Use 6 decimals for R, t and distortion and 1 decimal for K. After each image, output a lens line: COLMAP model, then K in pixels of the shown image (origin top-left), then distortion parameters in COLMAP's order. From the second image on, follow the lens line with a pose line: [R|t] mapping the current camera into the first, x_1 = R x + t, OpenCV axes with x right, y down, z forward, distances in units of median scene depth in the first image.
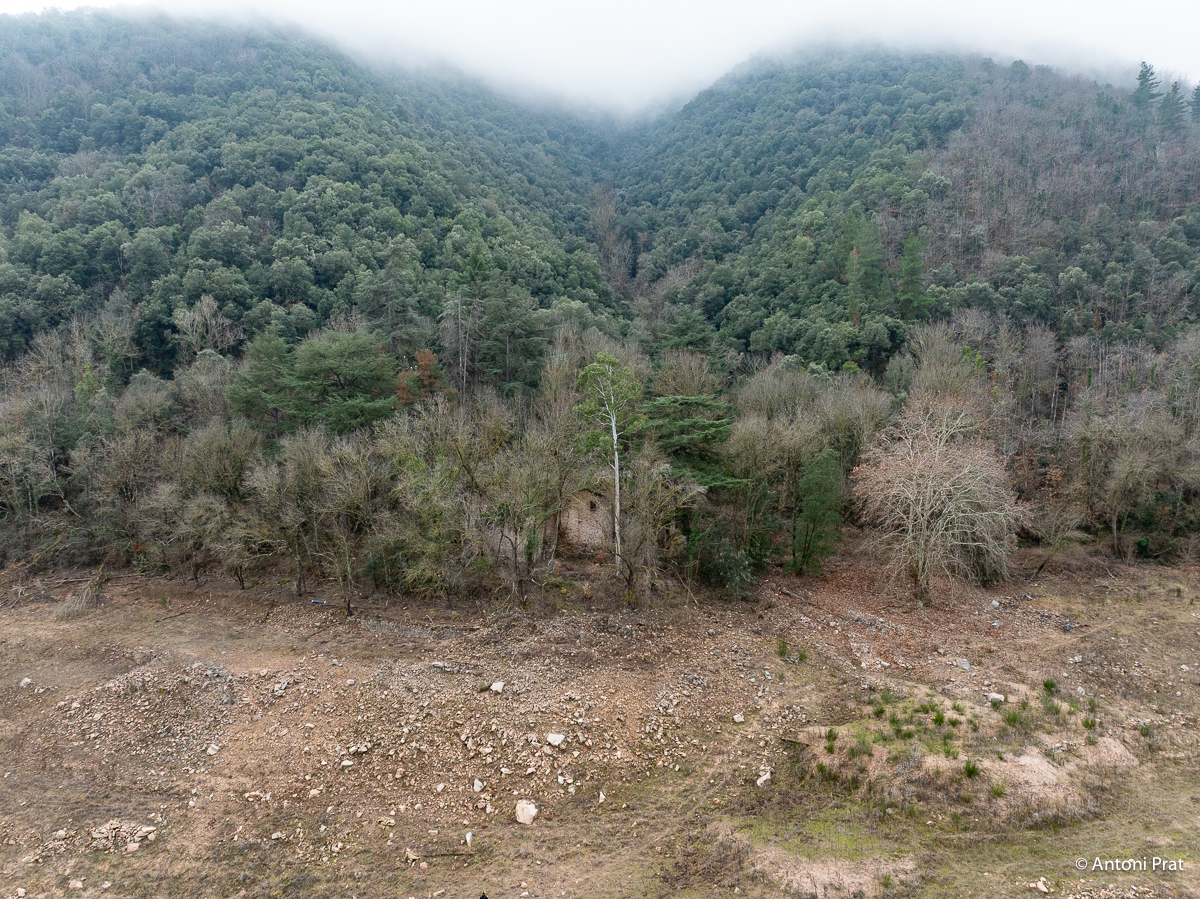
lens RADIAL K [[849.6, 0, 599.8], [0, 849.6, 447.5], [0, 0, 1]] dist [-0.039147, 0.015393]
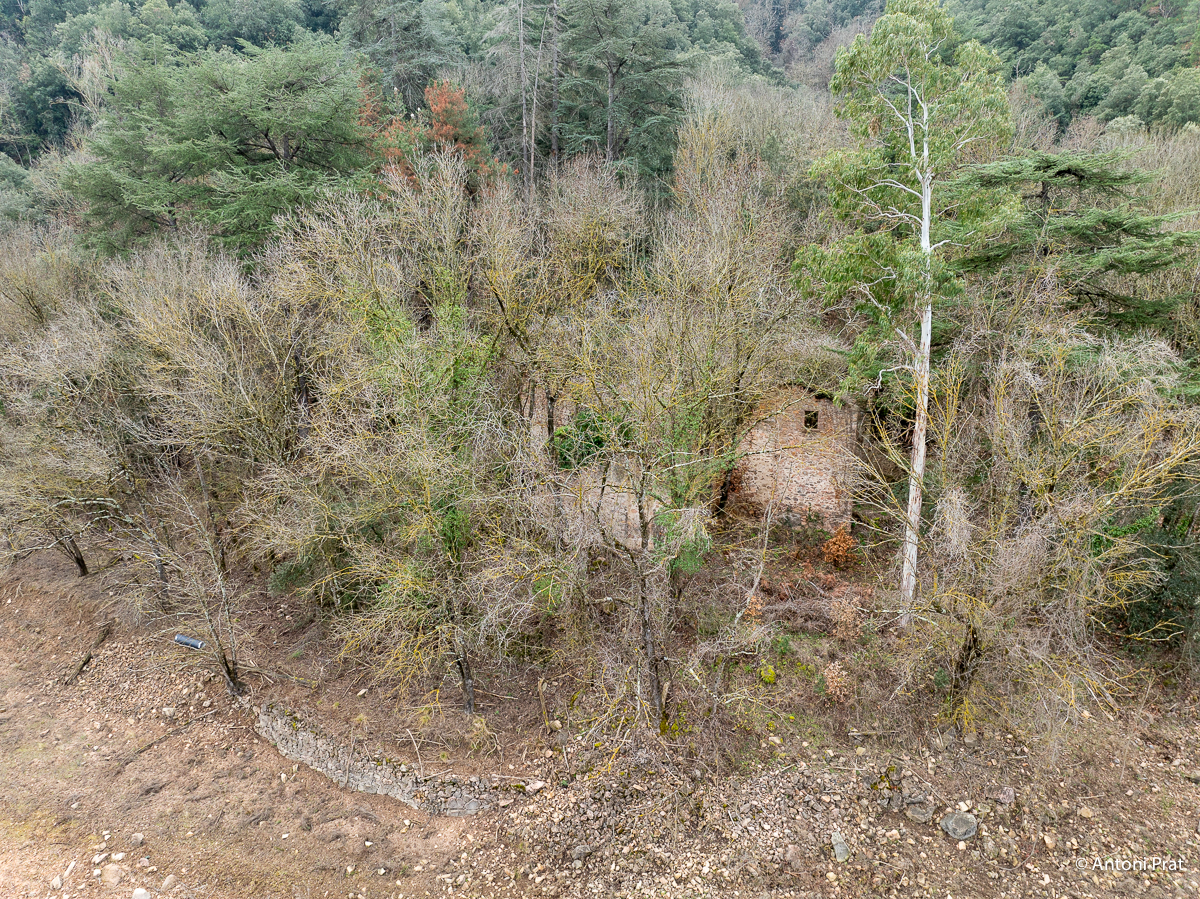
lens RADIAL K [[849.6, 0, 602.7], [0, 849.6, 450.4], [0, 0, 1]] dist [-0.039147, 0.015393]
pose [[0.994295, 0.021037, -0.104566, -0.068218], [-0.000930, 0.982030, 0.188722, 0.001690], [0.106657, -0.187548, 0.976448, 0.564765]]
